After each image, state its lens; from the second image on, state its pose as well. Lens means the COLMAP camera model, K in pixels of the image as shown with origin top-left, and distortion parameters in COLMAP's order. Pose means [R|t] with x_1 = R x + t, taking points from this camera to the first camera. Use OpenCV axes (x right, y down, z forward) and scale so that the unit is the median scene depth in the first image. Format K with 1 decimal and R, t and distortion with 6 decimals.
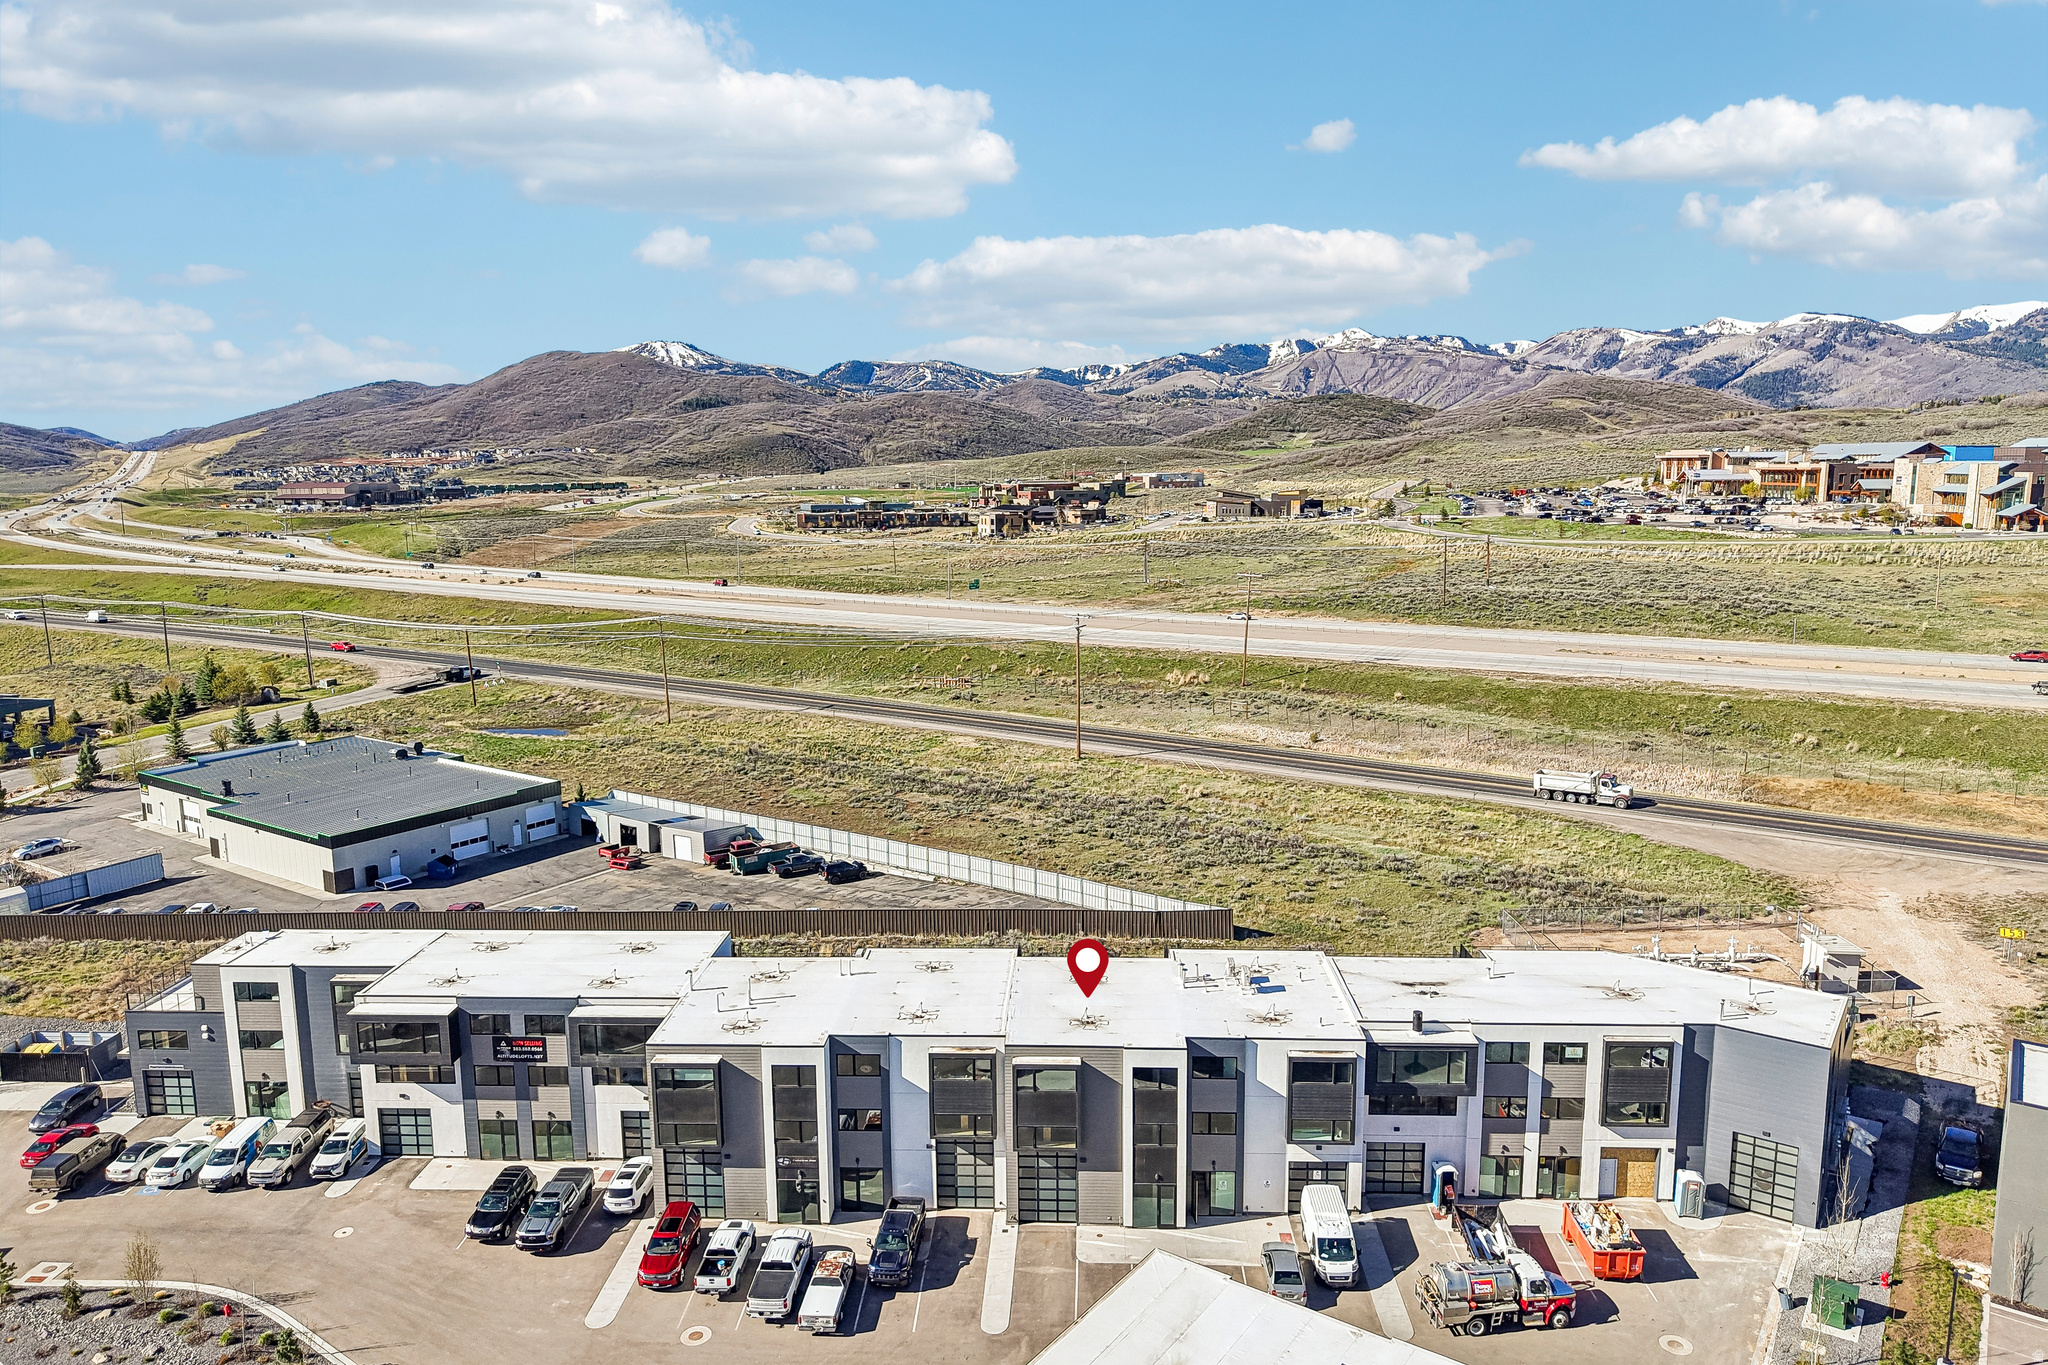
lens RADIAL K [[1363.9, 0, 1033.3], [0, 1363.9, 698.1], [0, 0, 1]] dist [0.035878, -0.038263]
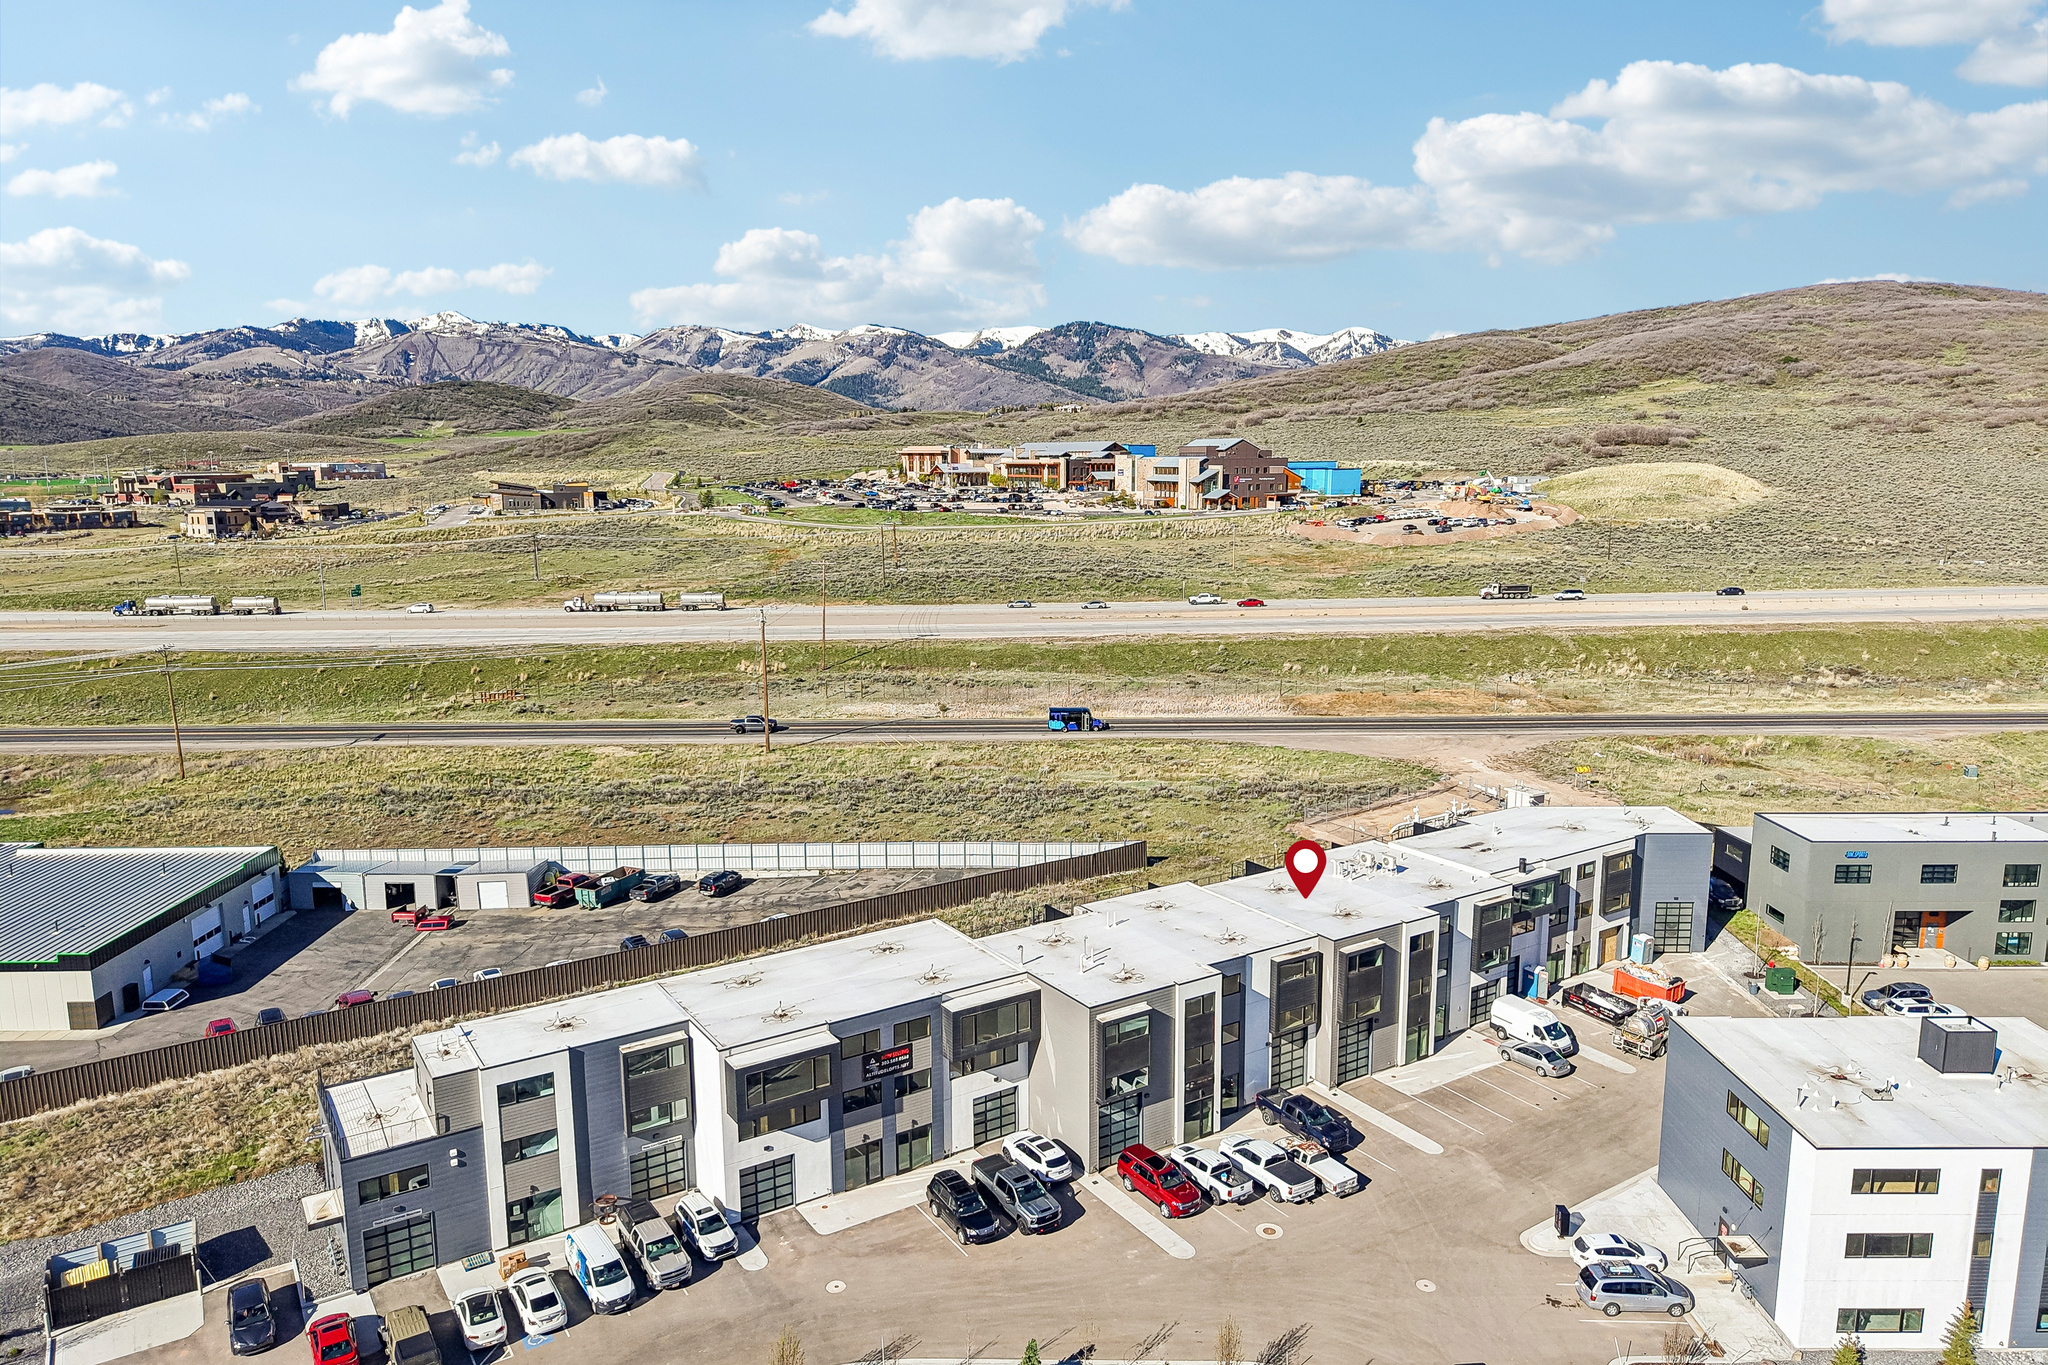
lens RADIAL K [[1363.9, 0, 1034.7], [0, 1363.9, 699.1], [0, 0, 1]] dist [0.035878, -0.038263]
pose [[0.813010, -0.099255, 0.573727, -0.826283], [0.095538, 0.994749, 0.036708, -0.024582], [-0.574358, 0.024969, 0.818223, 0.146834]]
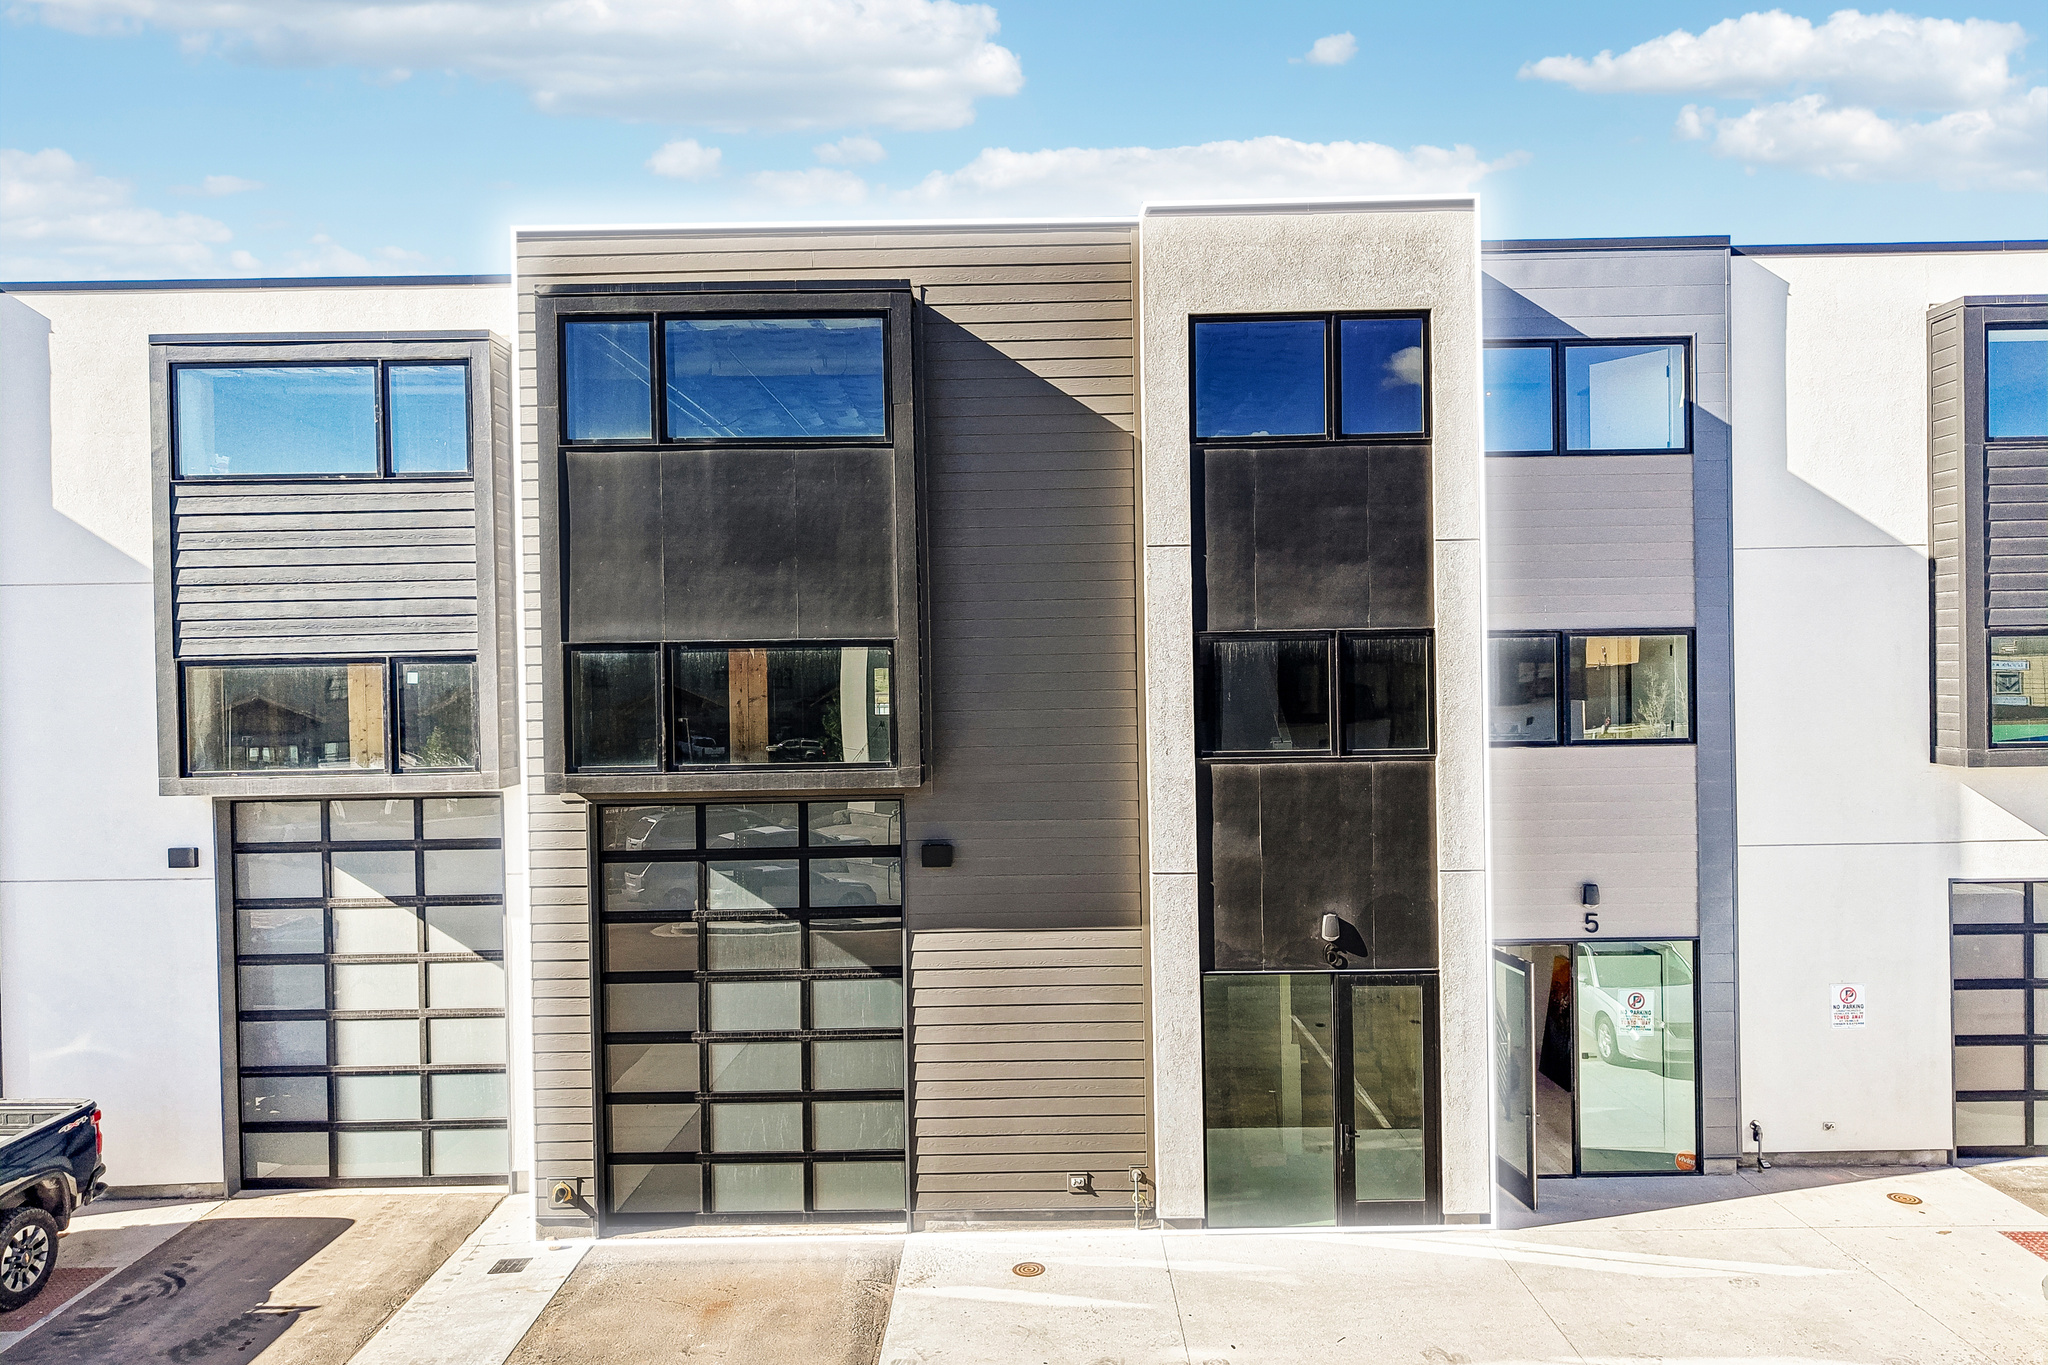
lens RADIAL K [[1363.9, 0, 1032.8], [0, 1363.9, 694.1], [0, 0, 1]] dist [0.035878, -0.038263]
pose [[0.999239, -0.009889, 0.037737, 0.039654], [0.015495, 0.988366, -0.151304, 0.317817], [-0.035801, 0.151774, 0.987767, 0.747725]]
